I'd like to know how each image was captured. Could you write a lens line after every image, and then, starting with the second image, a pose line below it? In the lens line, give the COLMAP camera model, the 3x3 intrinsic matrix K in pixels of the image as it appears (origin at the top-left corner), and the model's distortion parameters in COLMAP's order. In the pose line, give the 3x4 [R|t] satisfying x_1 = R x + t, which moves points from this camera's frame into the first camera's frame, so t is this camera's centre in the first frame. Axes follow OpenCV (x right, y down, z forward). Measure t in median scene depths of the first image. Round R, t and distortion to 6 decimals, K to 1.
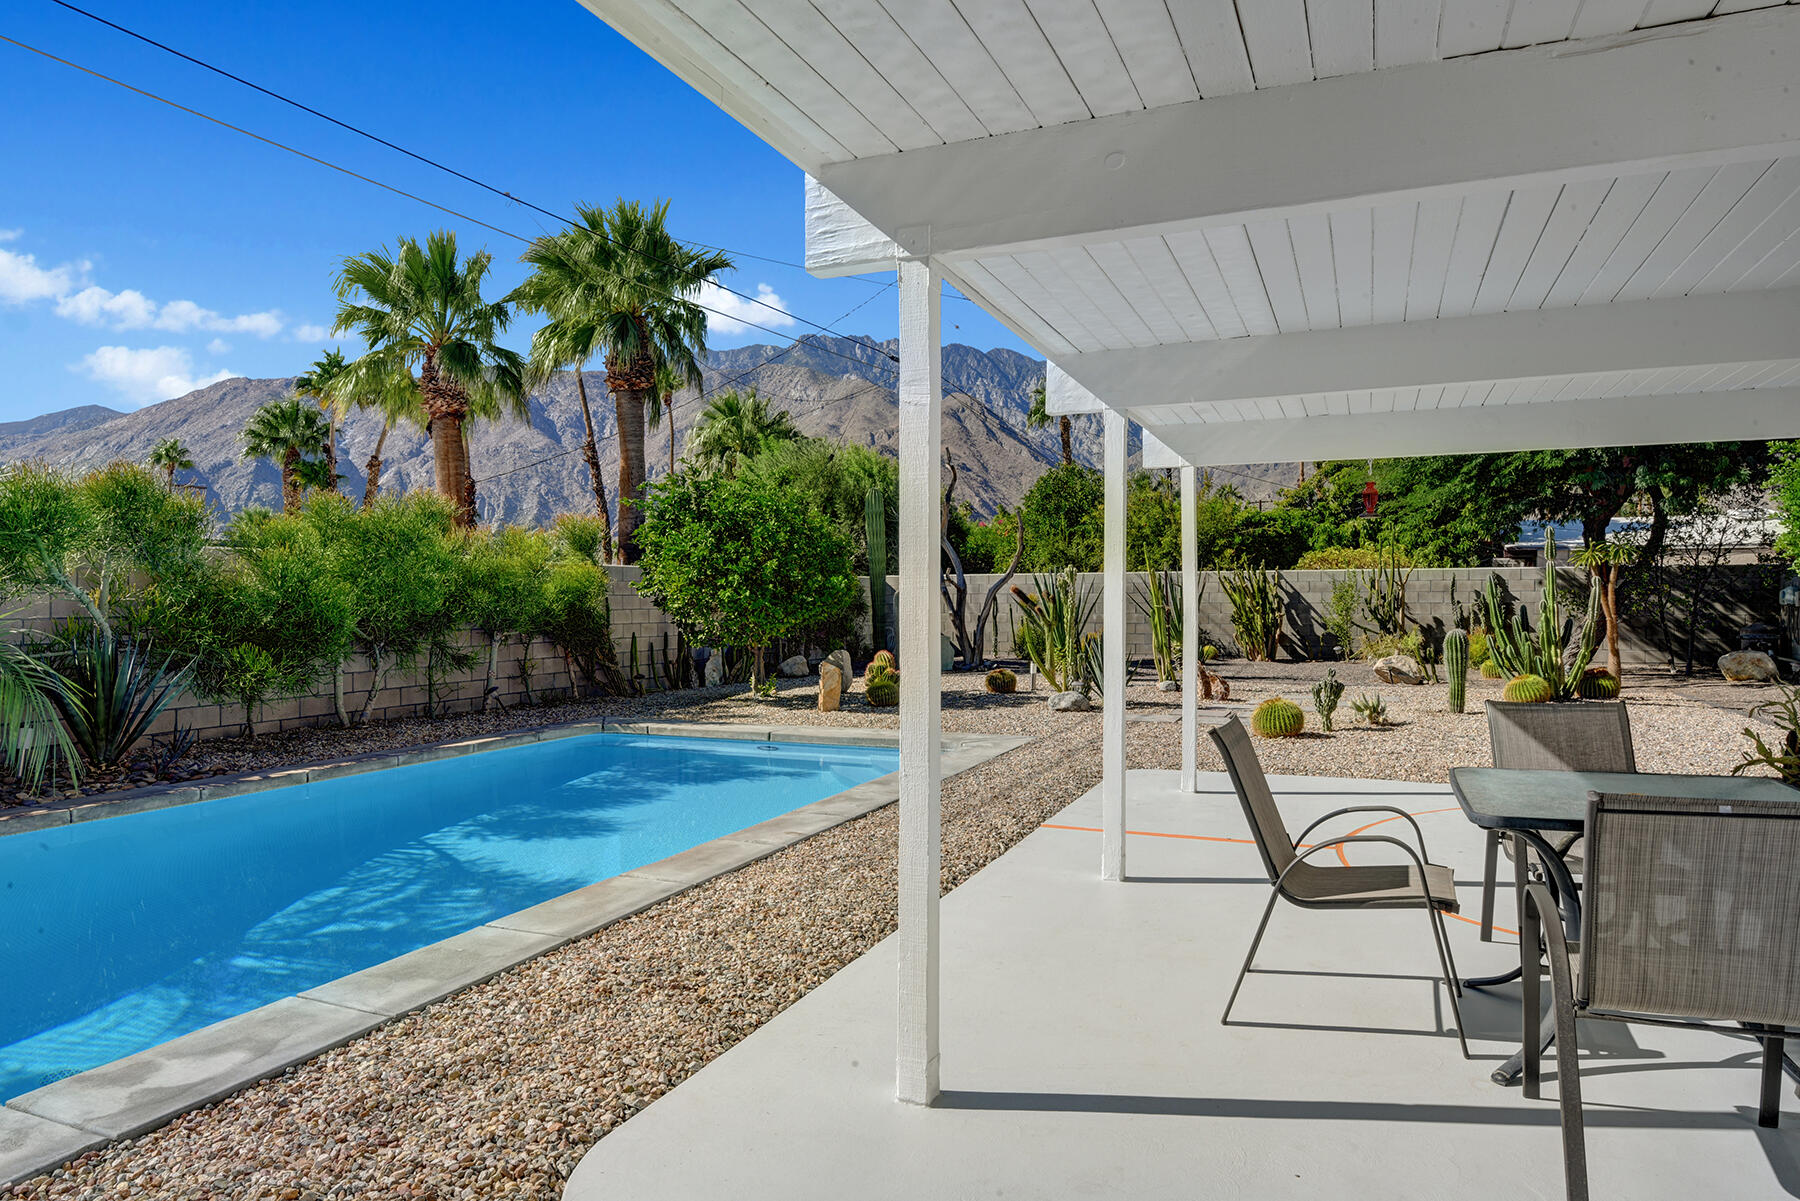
lens RADIAL K [[1099.3, 0, 910.7], [0, 1099.3, 598.2], [0, 0, 1]] dist [0.012814, -0.001757]
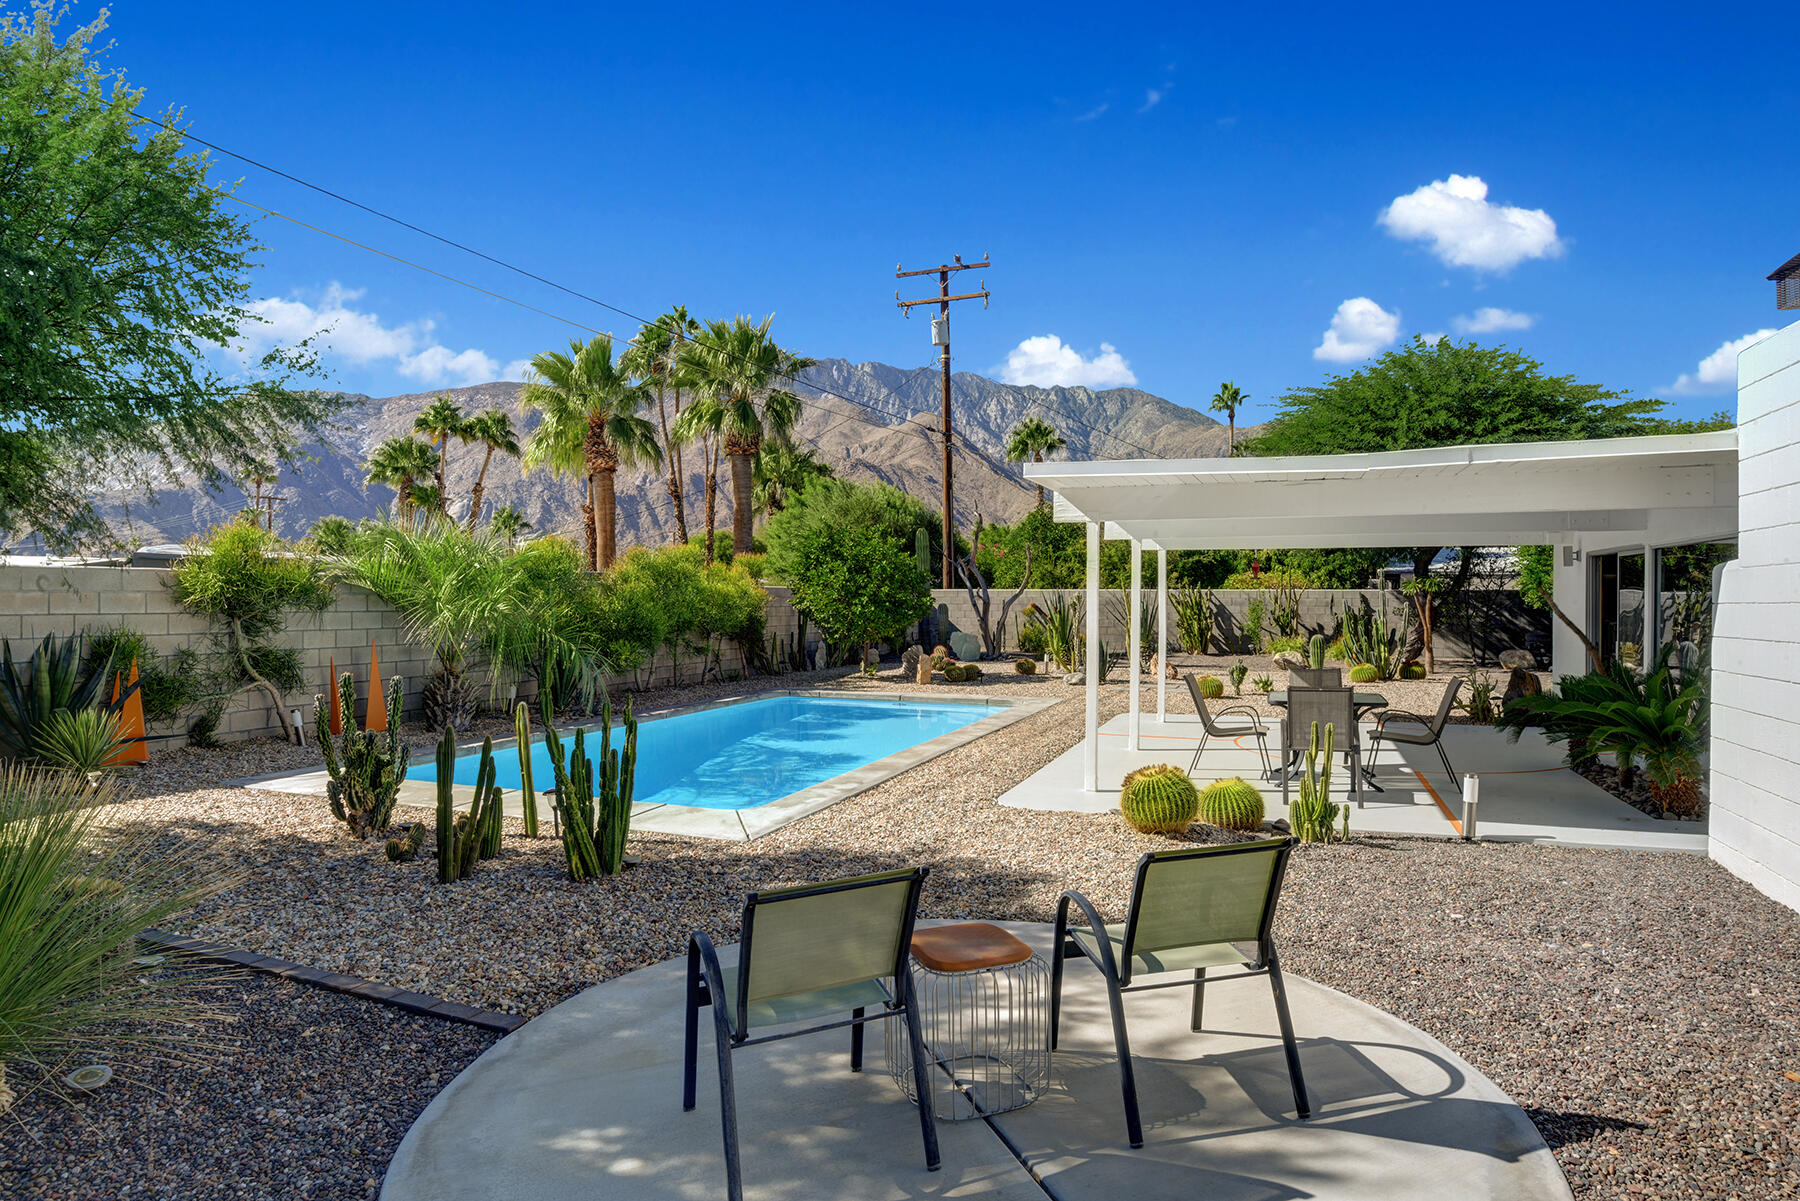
lens RADIAL K [[996.5, 0, 910.5], [0, 996.5, 598.2], [0, 0, 1]] dist [0.028189, -0.045328]
pose [[0.999523, 0.007499, 0.029953, -0.104682], [-0.007528, 0.999971, 0.000882, -0.016047], [-0.029945, -0.001107, 0.999551, -0.319186]]
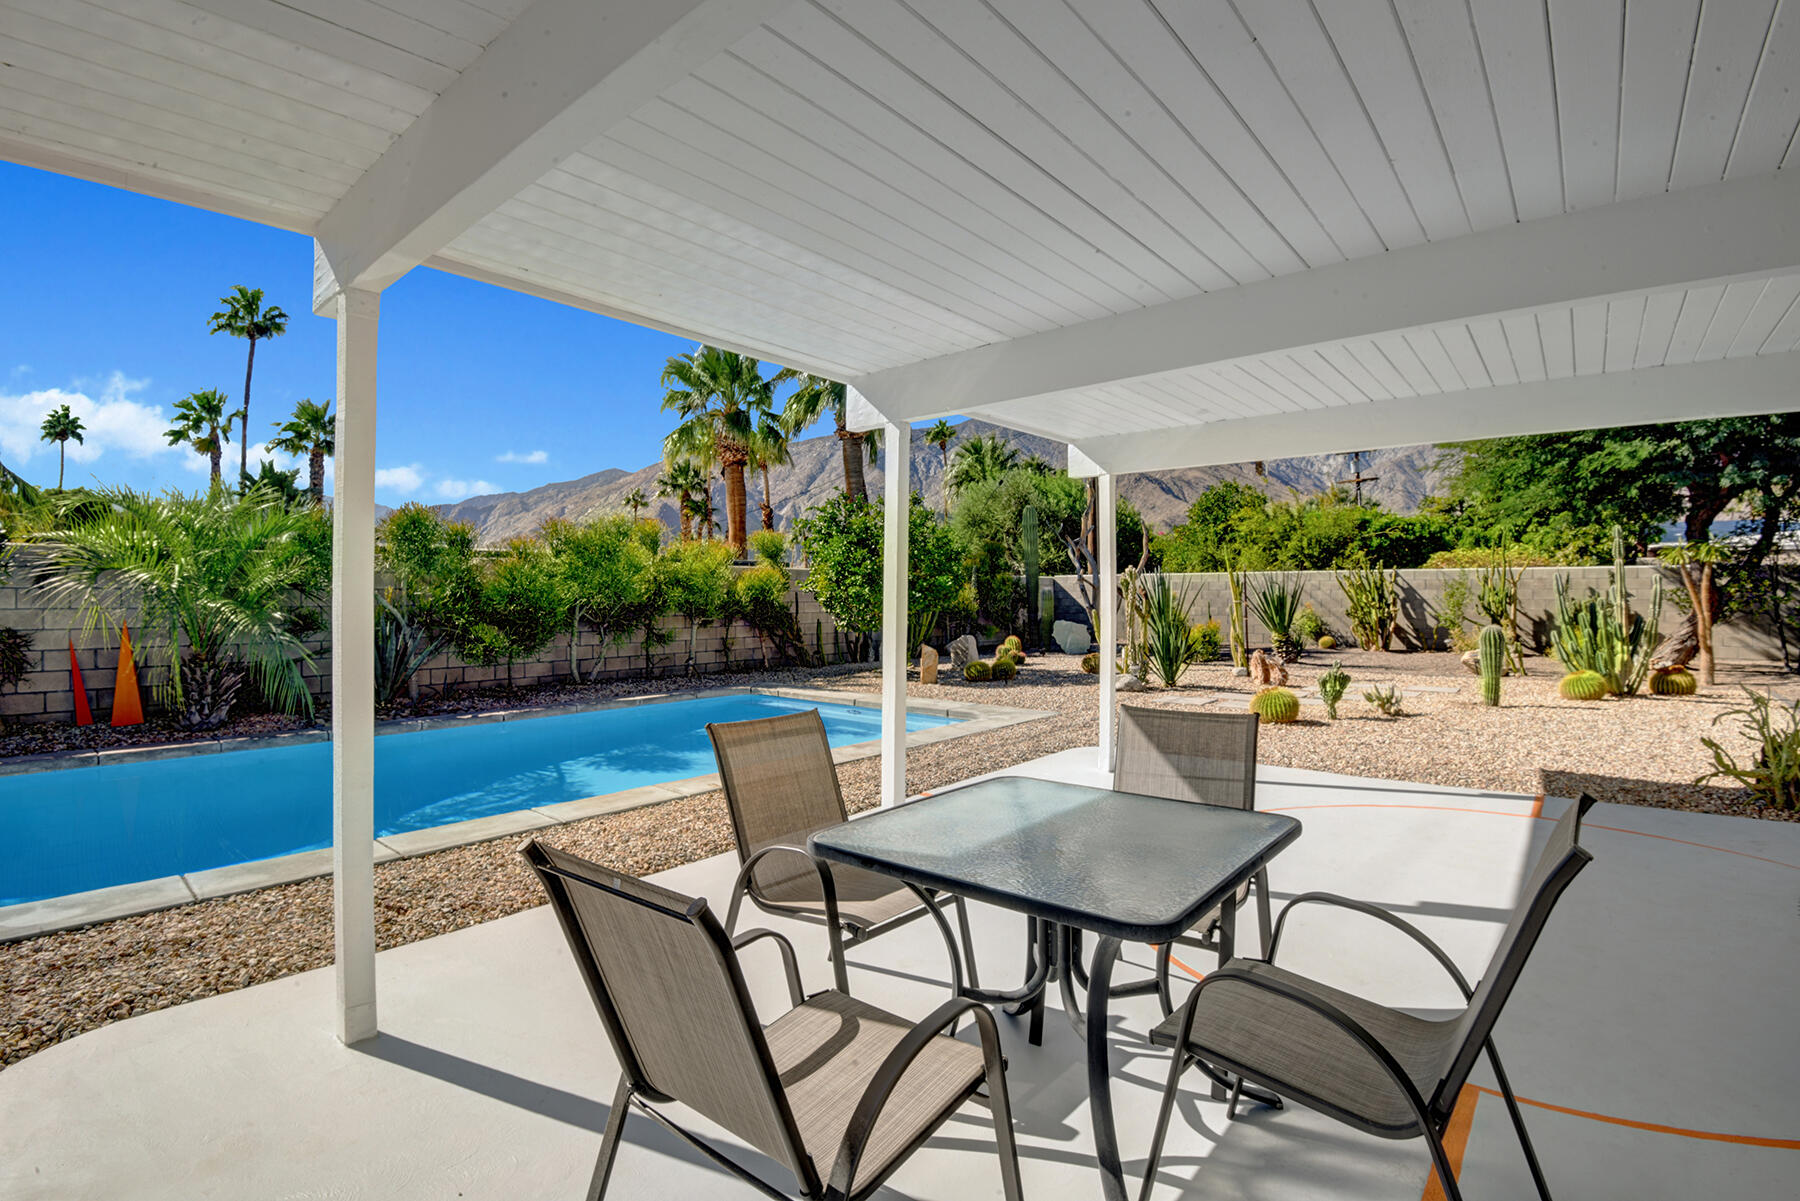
lens RADIAL K [[831.0, 0, 900.0], [0, 831.0, 600.5], [0, 0, 1]] dist [-0.012437, -0.021272]
pose [[0.952963, 0.005233, -0.303040, 0.139739], [-0.002451, 0.999951, 0.009561, -0.001187], [0.303075, -0.008368, 0.952930, 0.065606]]
